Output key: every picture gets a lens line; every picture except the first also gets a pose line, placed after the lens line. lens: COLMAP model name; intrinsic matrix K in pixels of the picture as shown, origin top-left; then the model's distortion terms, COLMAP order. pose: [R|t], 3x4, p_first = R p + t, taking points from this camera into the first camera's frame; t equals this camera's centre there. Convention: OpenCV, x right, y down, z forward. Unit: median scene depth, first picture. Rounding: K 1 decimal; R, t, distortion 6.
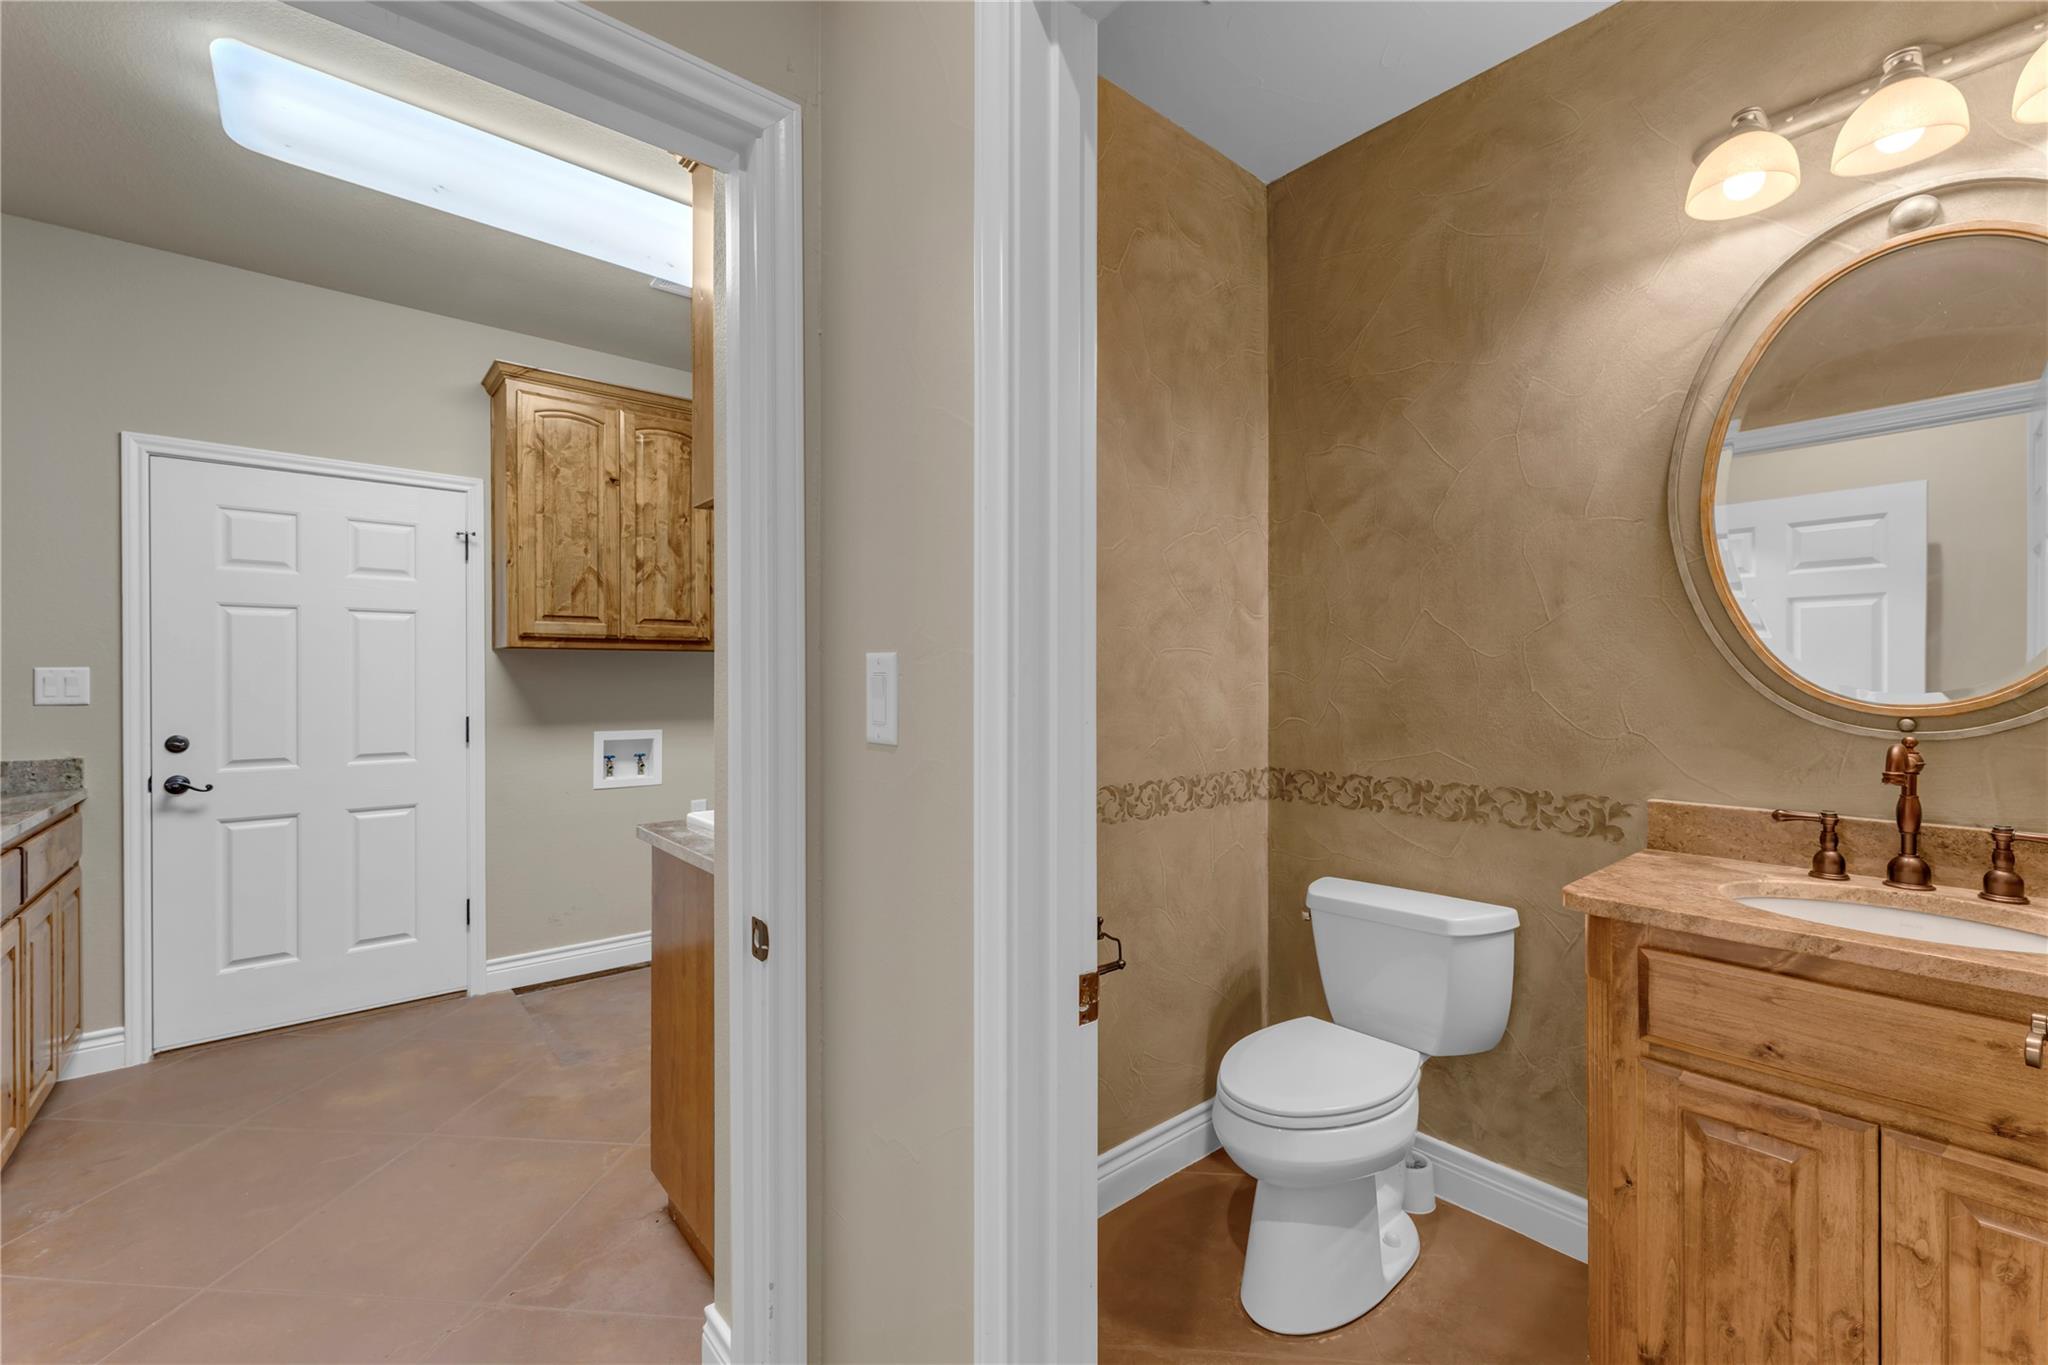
lens RADIAL K [[836.6, 0, 1002.7], [0, 836.6, 678.8], [0, 0, 1]] dist [-0.003937, -0.000594]
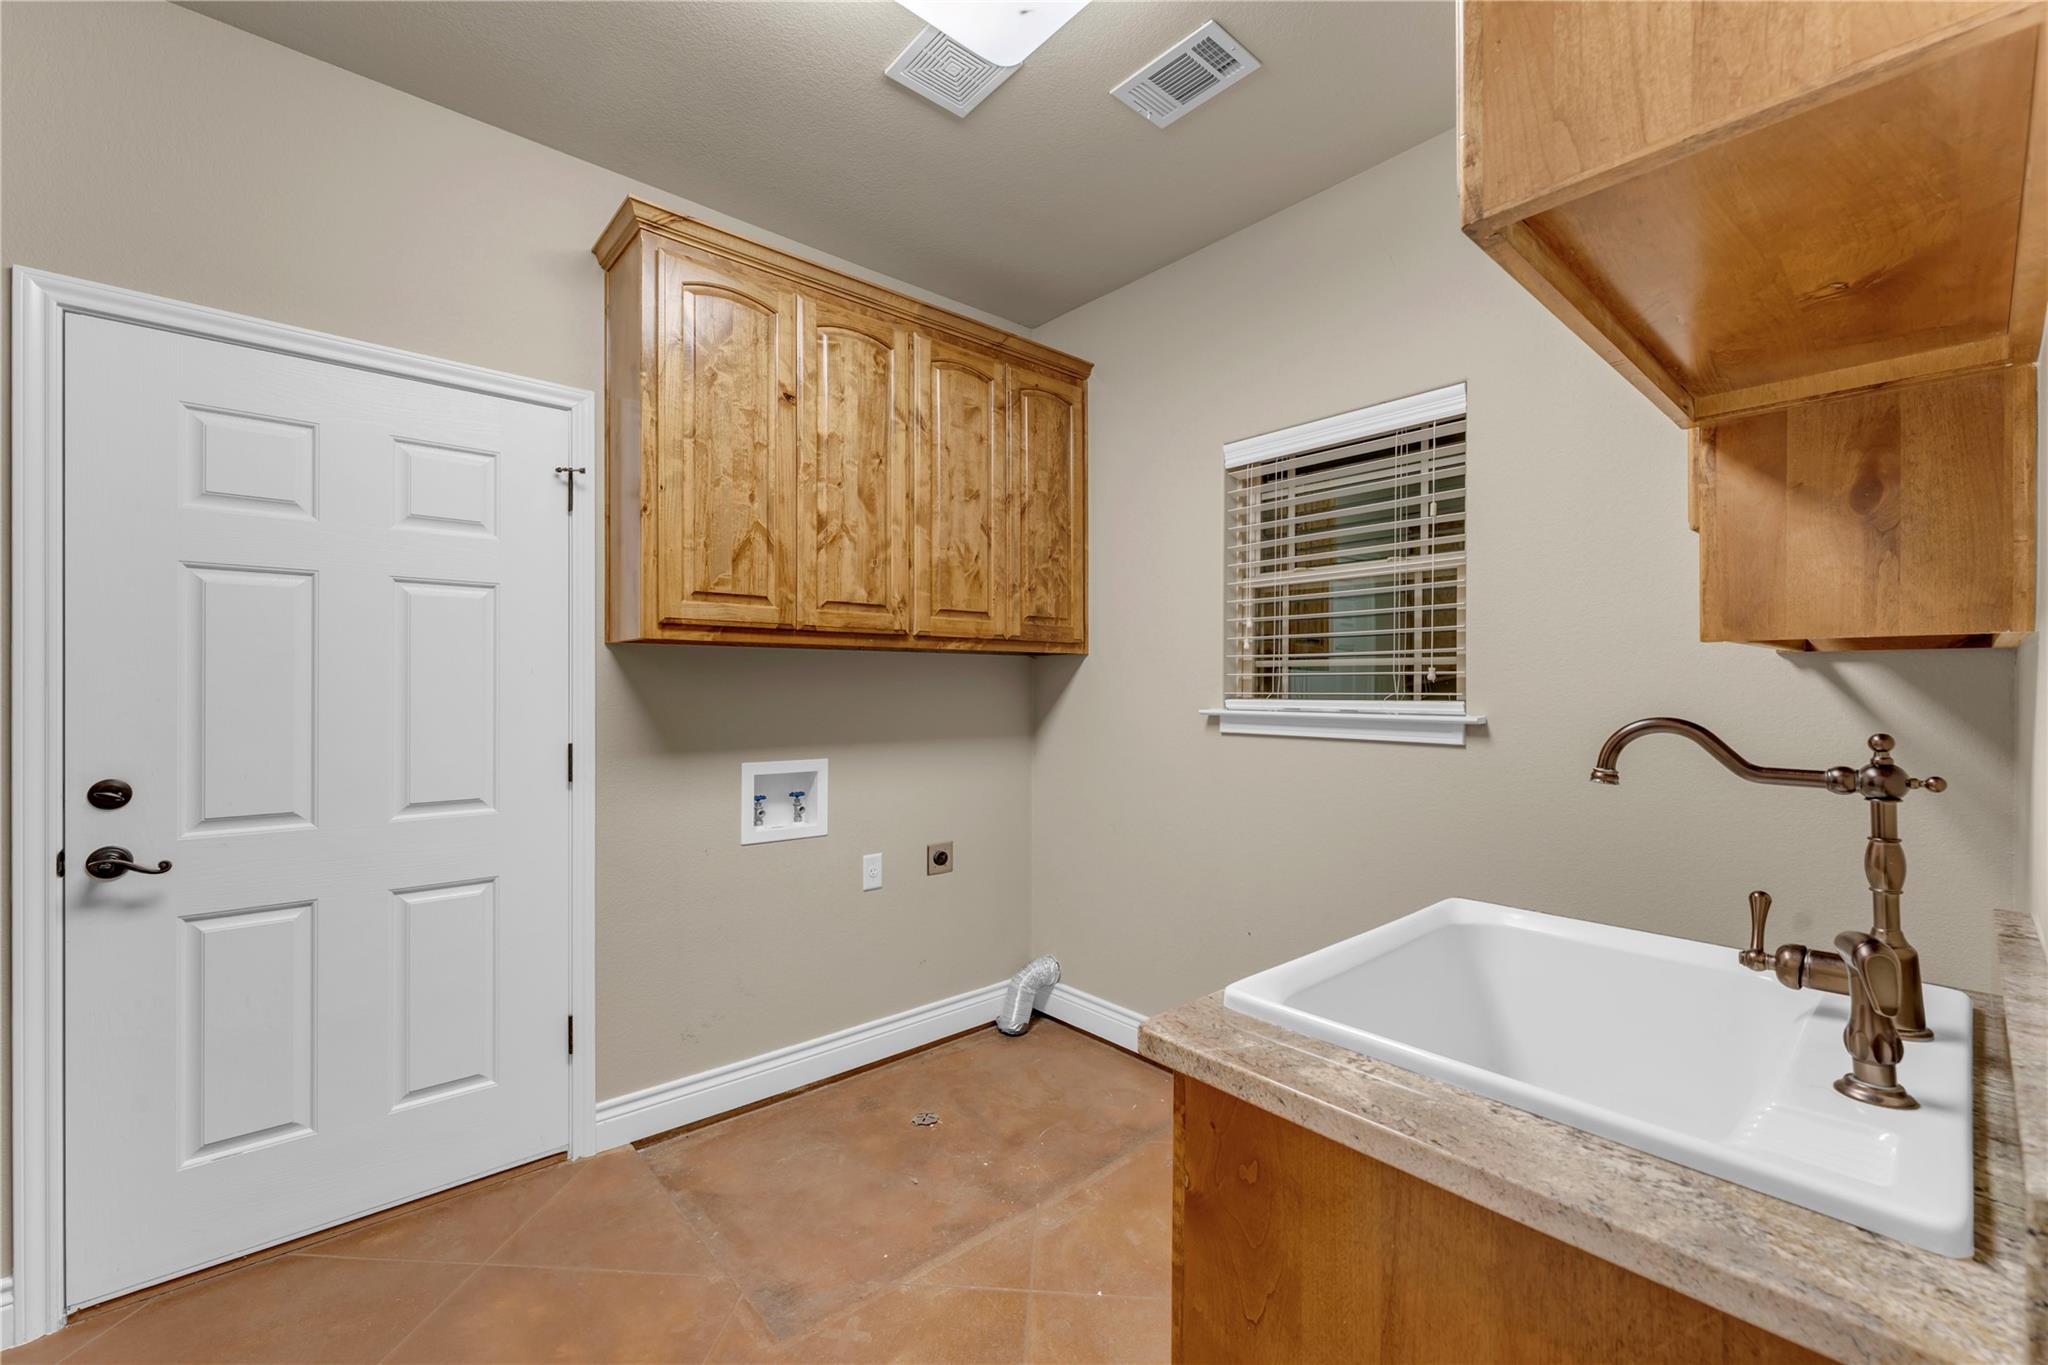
lens RADIAL K [[836.6, 0, 1045.7], [0, 836.6, 686.2], [0, 0, 1]] dist [-0.003937, -0.000594]
pose [[0.999461, 0.003490, 0.032652, -0.282866], [-0.003423, 0.999992, -0.002092, -0.000712], [-0.032659, 0.001979, 0.999465, 0.318075]]
